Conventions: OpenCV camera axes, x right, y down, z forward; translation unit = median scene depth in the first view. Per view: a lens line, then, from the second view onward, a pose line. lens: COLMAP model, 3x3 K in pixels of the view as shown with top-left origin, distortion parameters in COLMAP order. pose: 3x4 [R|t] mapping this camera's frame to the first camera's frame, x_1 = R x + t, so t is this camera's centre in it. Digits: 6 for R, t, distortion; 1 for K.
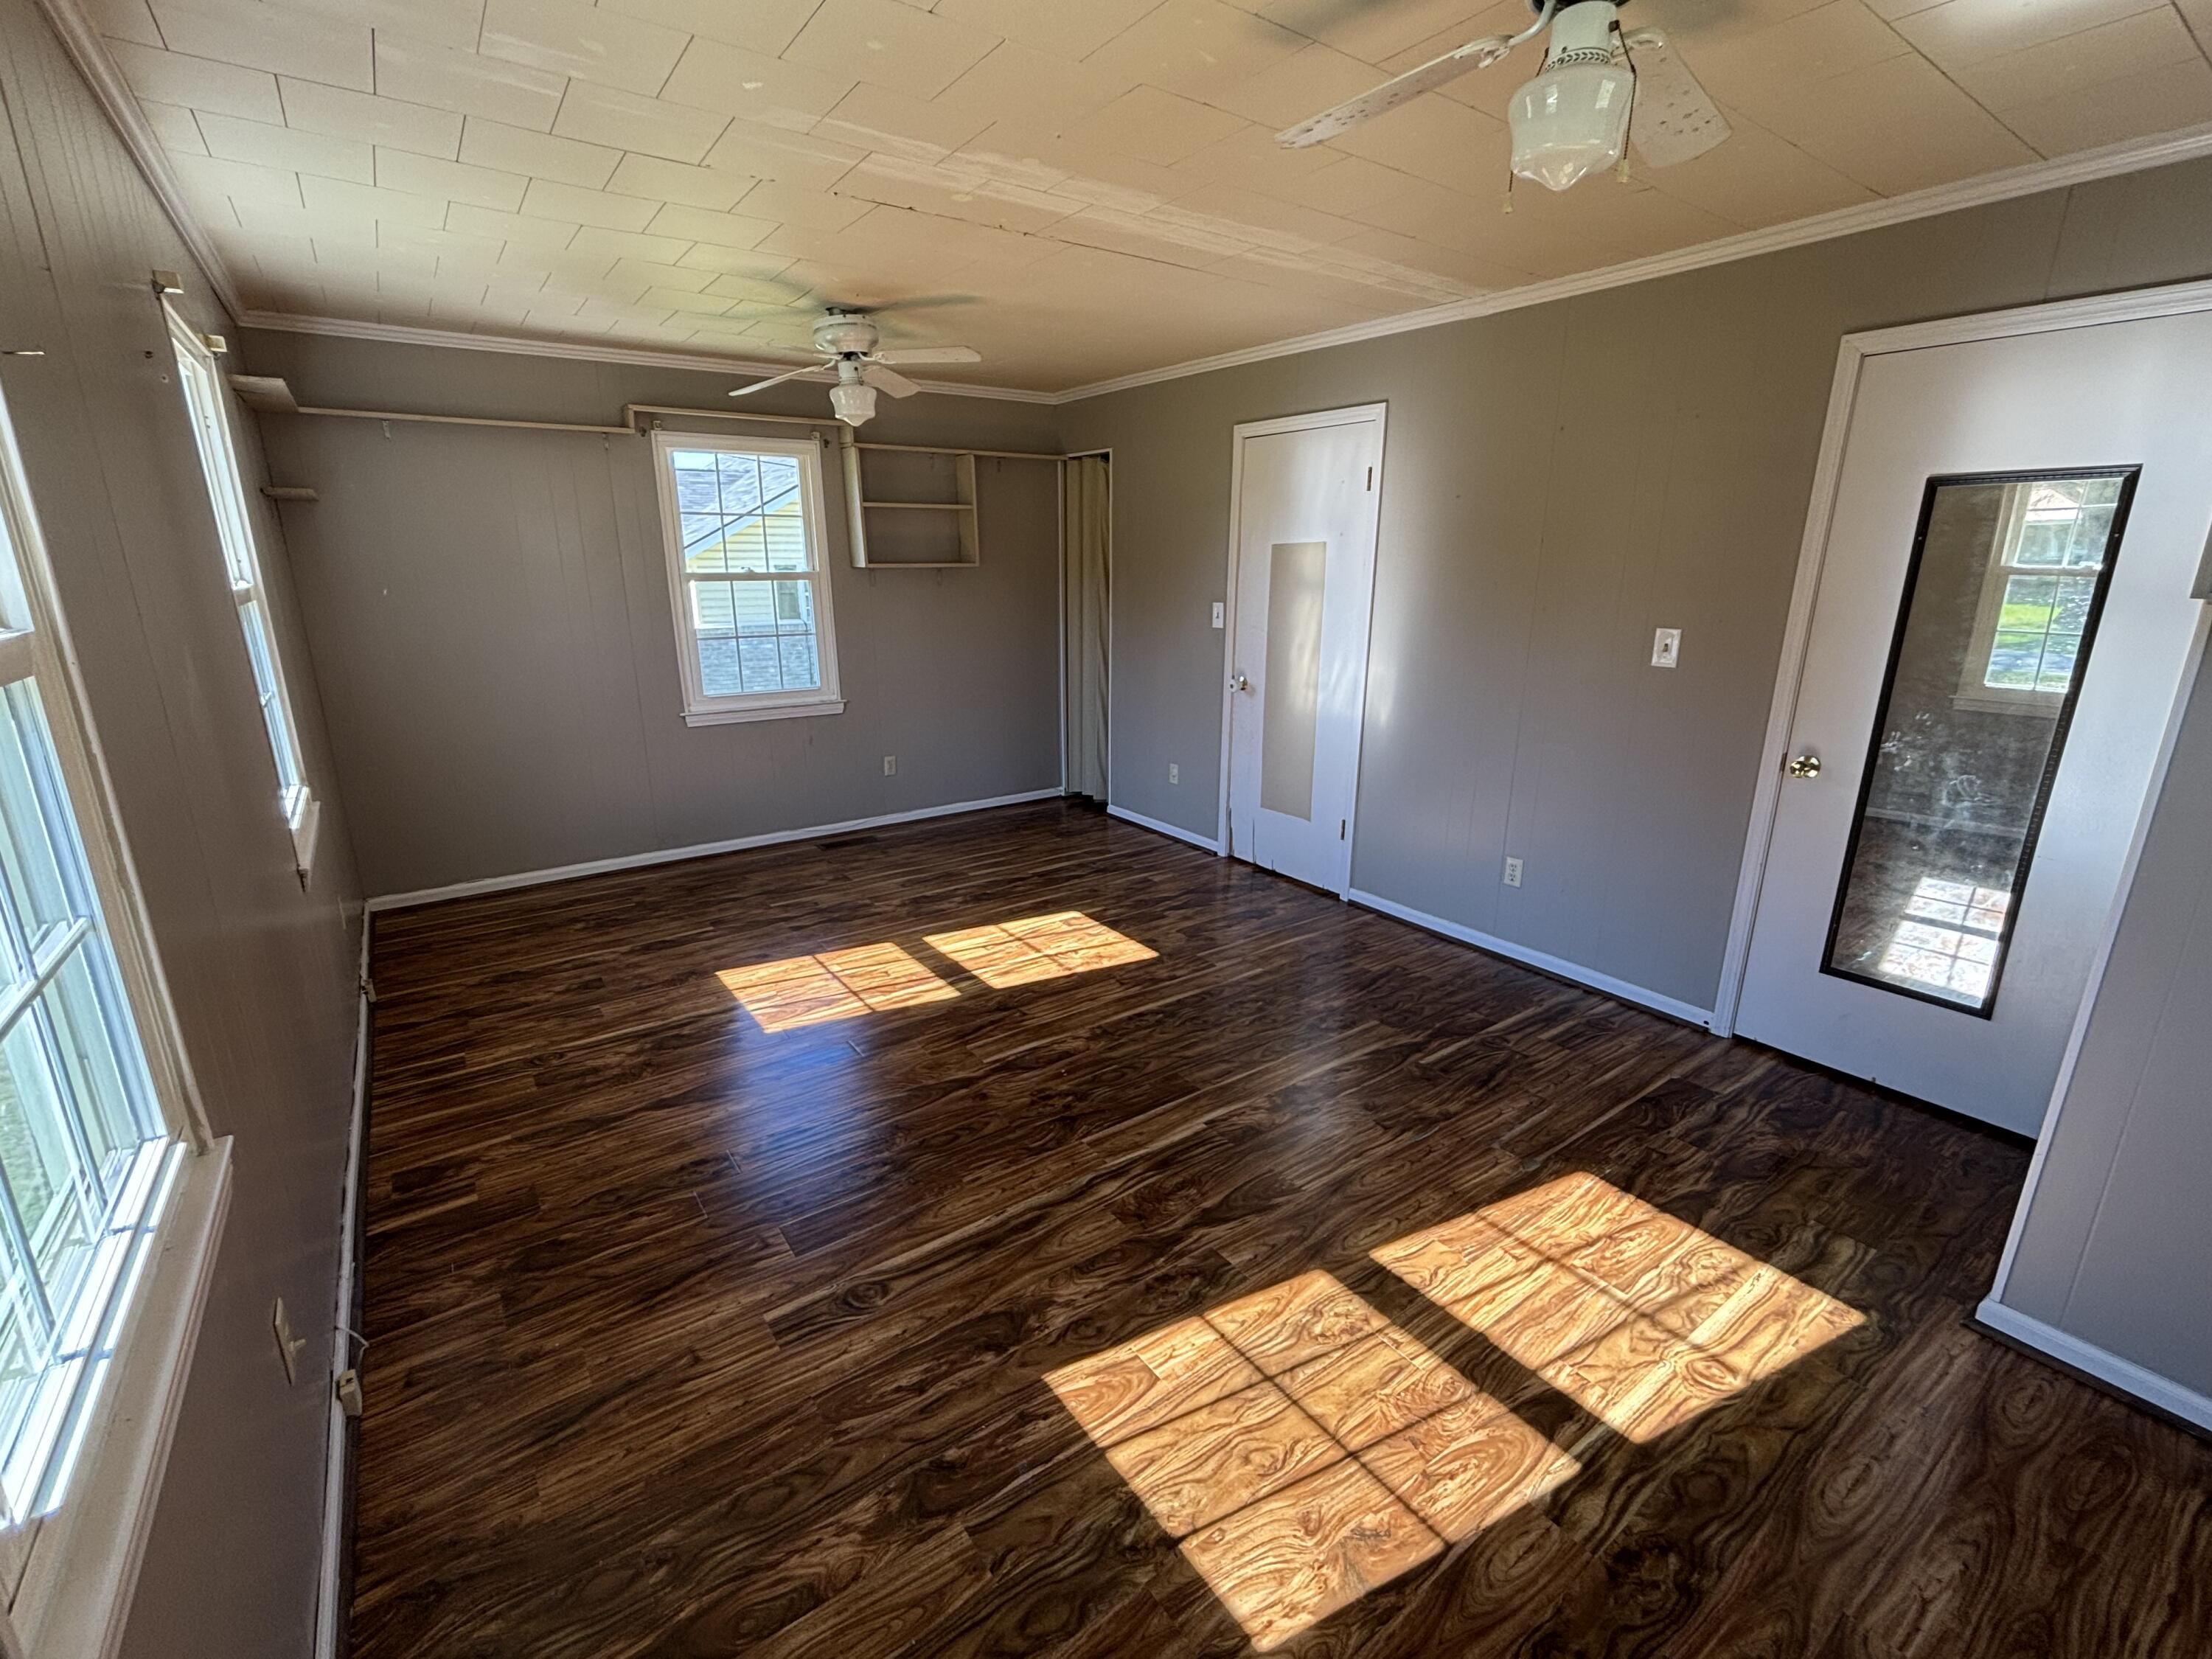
lens RADIAL K [[958.6, 0, 1119.8], [0, 958.6, 826.2], [0, 0, 1]] dist [0.000969, -0.002937]
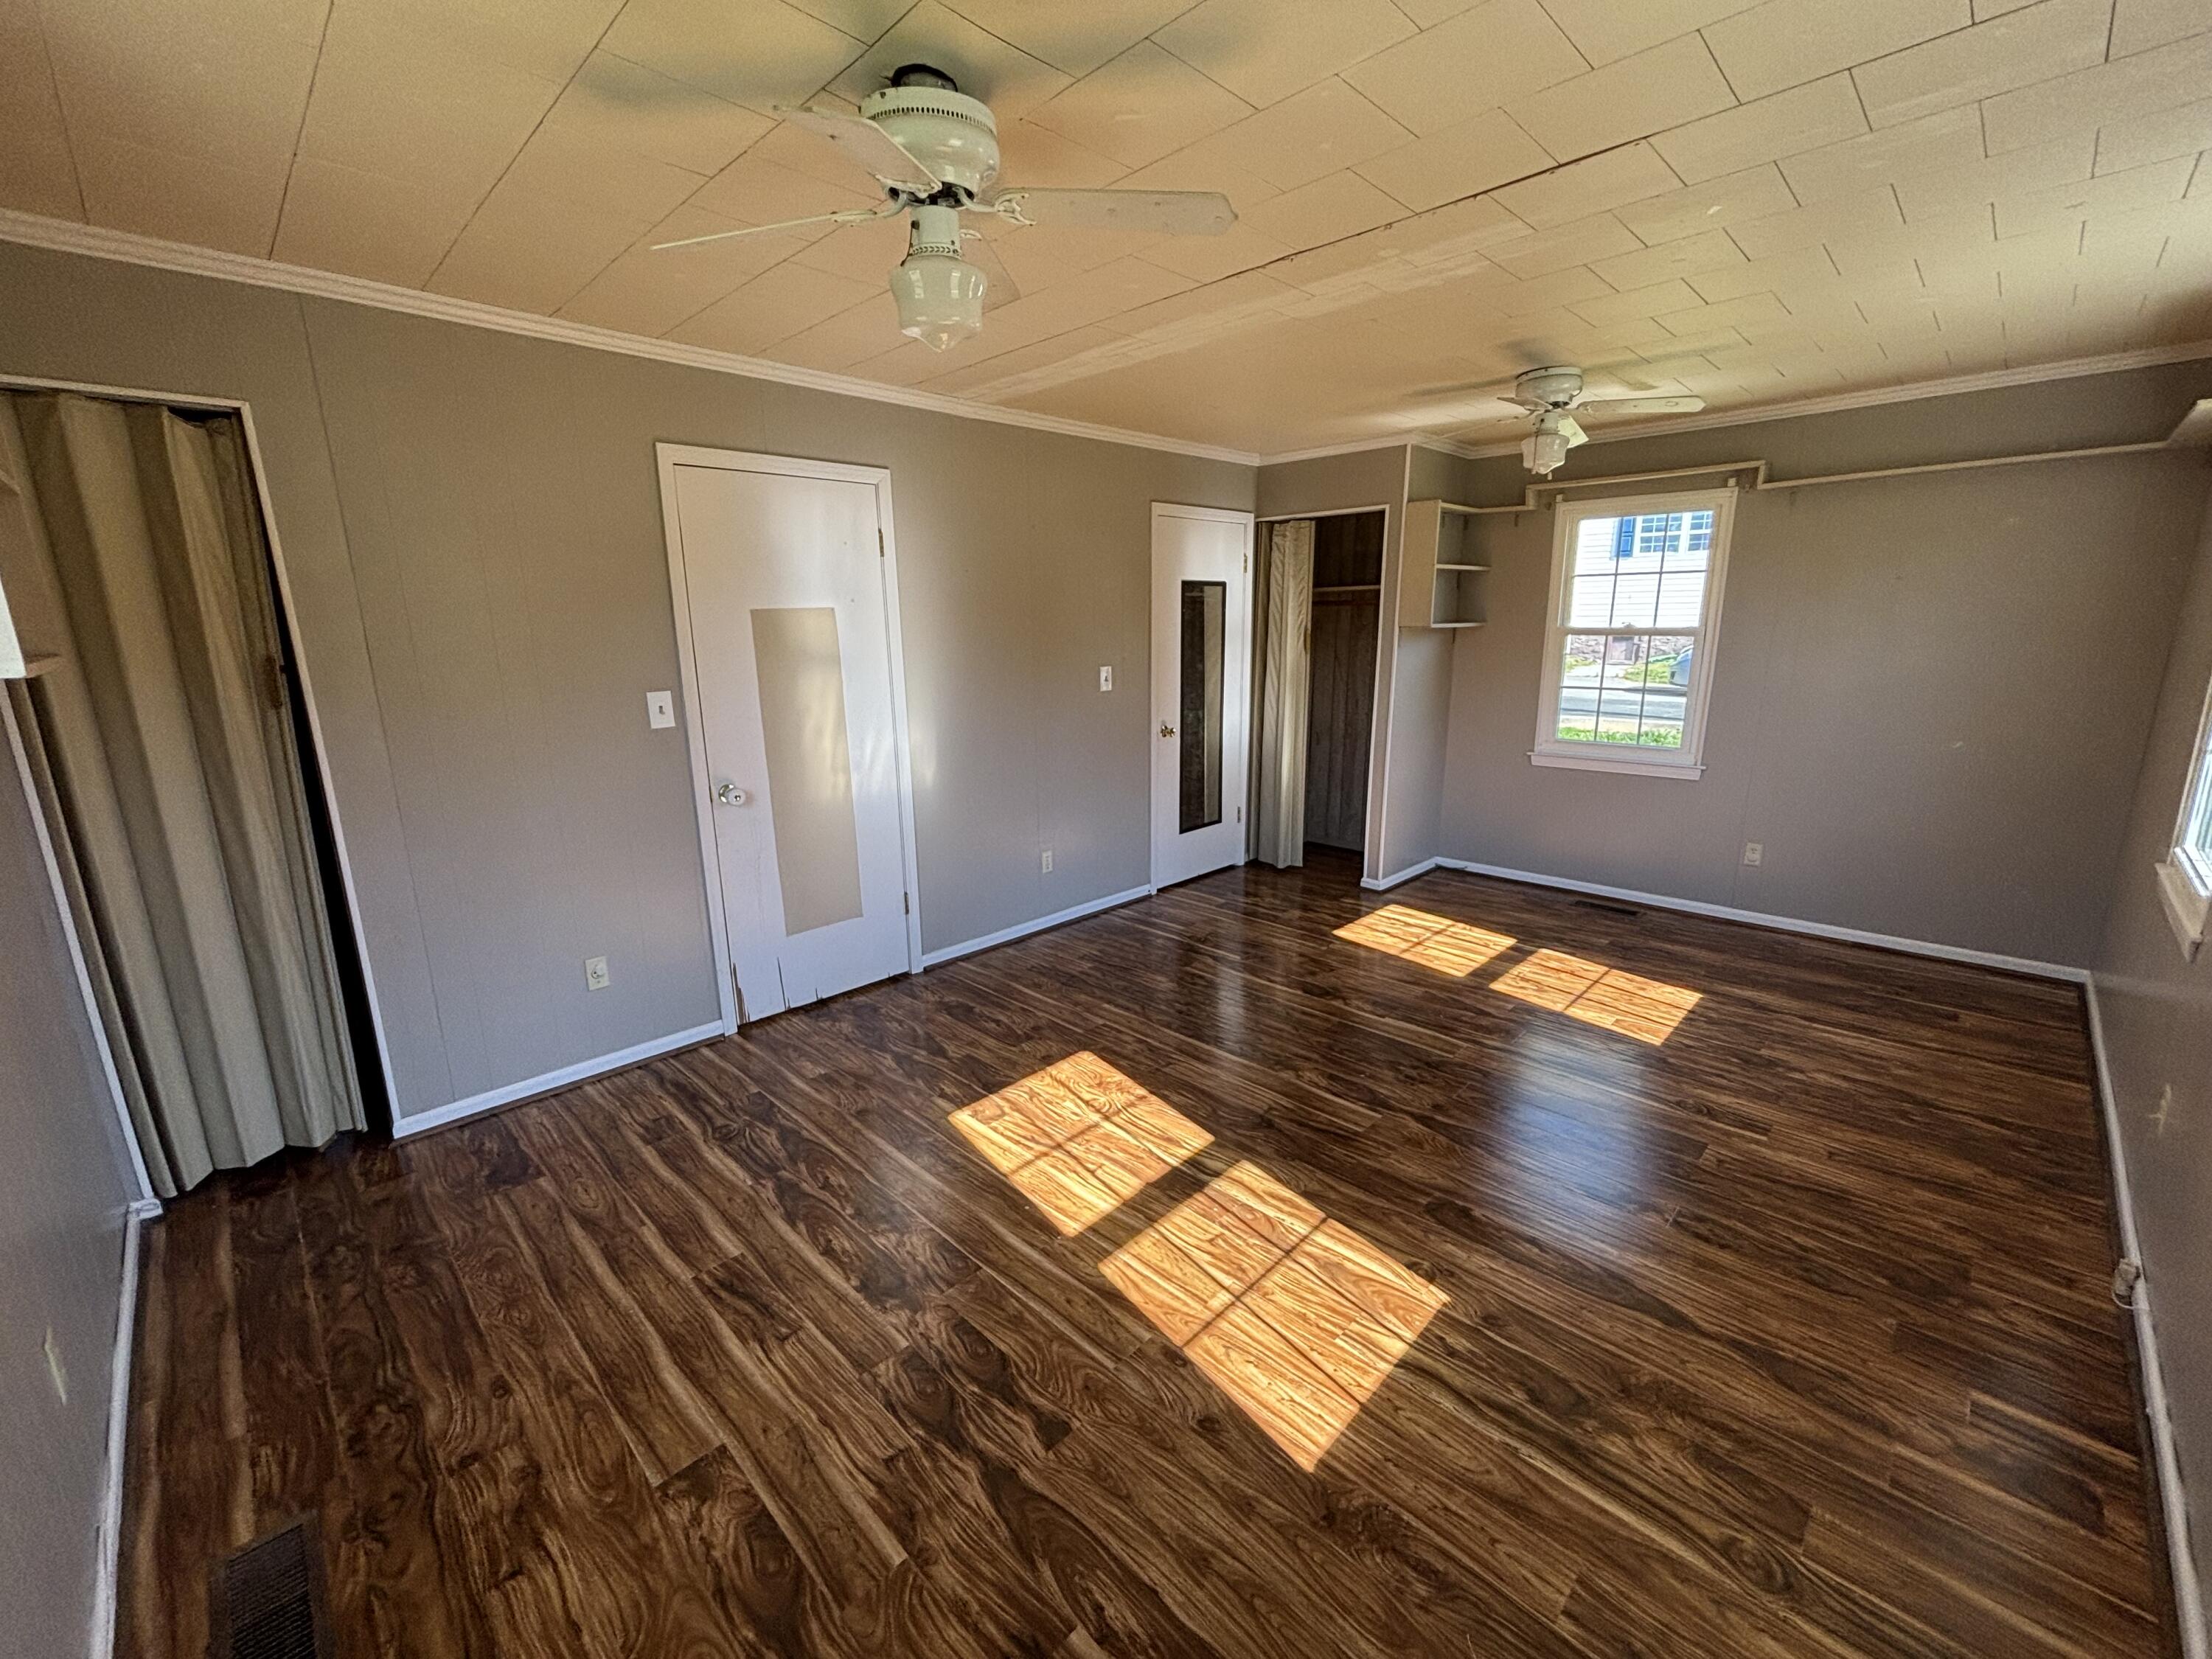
lens RADIAL K [[906.4, 0, 1071.9], [0, 906.4, 828.5], [0, 0, 1]] dist [0.001085, 0.000569]
pose [[-0.136039, -0.223078, 0.965261, -0.806549], [0.284752, 0.924402, 0.253767, -0.309856], [-0.948899, 0.309382, -0.062232, 1.087483]]
